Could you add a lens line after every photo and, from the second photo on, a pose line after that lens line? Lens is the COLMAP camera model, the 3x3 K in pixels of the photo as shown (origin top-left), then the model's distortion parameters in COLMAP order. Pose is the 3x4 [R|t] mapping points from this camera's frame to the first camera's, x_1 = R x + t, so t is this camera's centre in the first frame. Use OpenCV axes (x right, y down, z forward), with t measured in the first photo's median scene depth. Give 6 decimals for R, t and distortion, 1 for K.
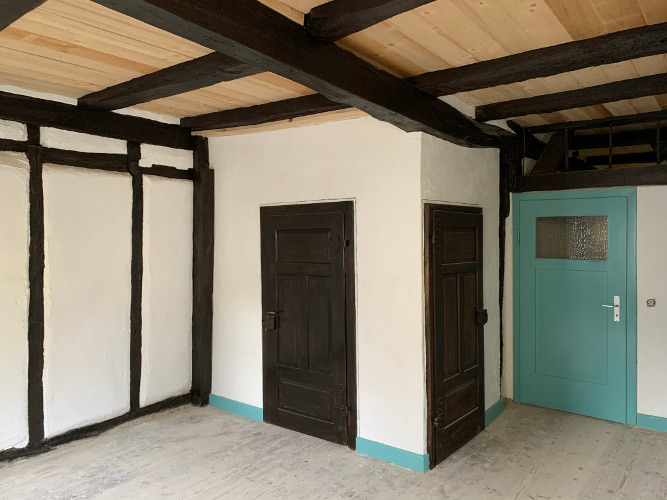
lens RADIAL K [[509.6, 0, 333.5], [0, 509.6, 250.0], [0, 0, 1]] dist [0.029730, -0.002914]
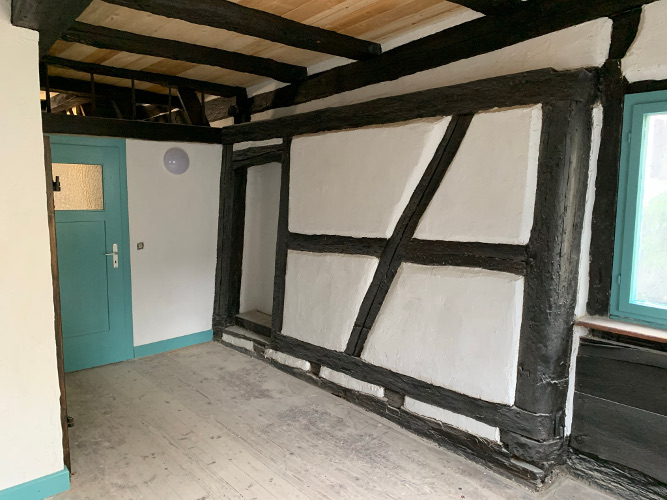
lens RADIAL K [[509.6, 0, 333.5], [0, 509.6, 250.0], [0, 0, 1]] dist [0.029730, -0.002914]
pose [[0.206466, -0.115689, 0.971590, -0.373665], [0.024422, 0.993285, 0.113083, -0.003656], [-0.978149, 0.000380, 0.207905, 0.362488]]
